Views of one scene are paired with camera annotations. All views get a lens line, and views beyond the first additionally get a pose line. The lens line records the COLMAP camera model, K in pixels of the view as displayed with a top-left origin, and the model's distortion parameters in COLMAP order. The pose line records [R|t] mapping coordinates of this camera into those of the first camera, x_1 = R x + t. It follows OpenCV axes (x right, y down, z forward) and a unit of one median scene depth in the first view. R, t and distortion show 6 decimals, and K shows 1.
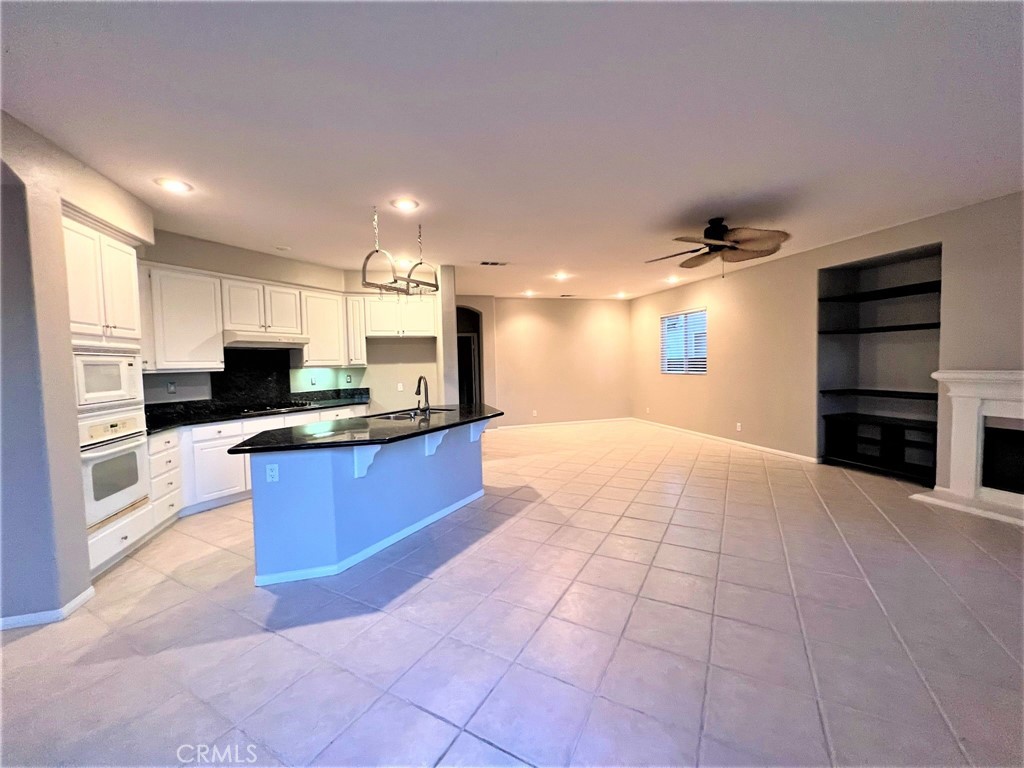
lens RADIAL K [[410.1, 0, 512.0], [0, 410.1, 384.0], [0, 0, 1]] dist [-0.001314, 0.000618]
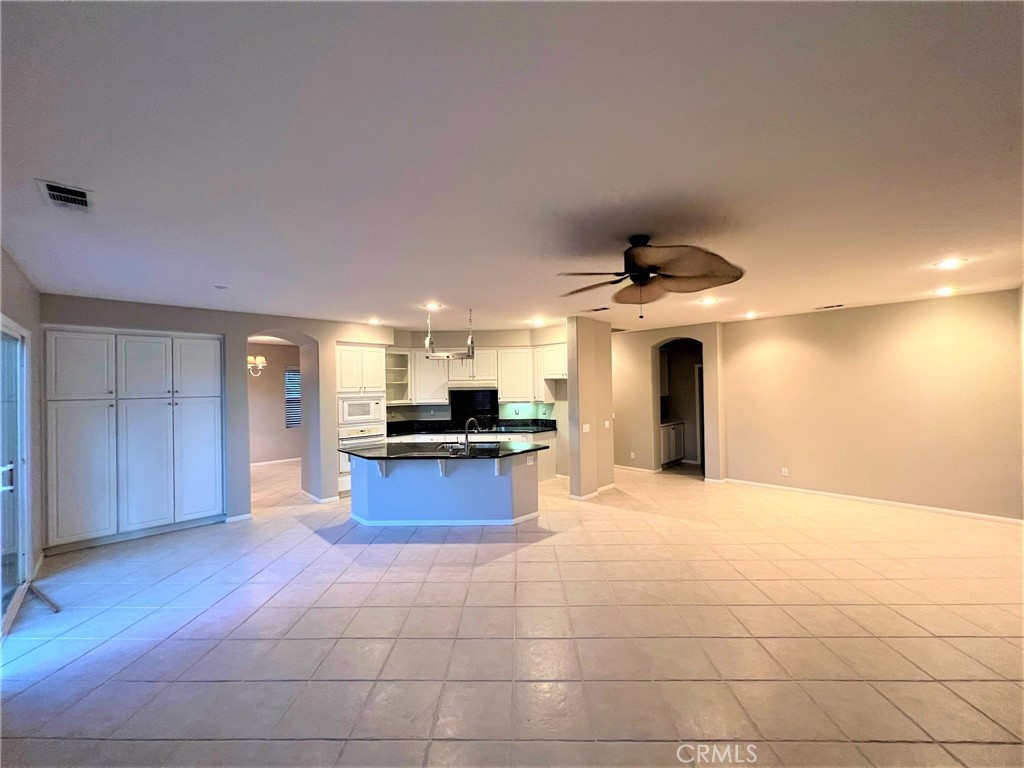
lens RADIAL K [[410.1, 0, 512.0], [0, 410.1, 384.0], [0, 0, 1]] dist [-0.001314, 0.000618]
pose [[0.466855, 0.014052, -0.884222, 0.961628], [-0.041657, 0.999113, -0.006116, -0.121213], [0.883352, 0.039690, 0.467027, 0.446220]]
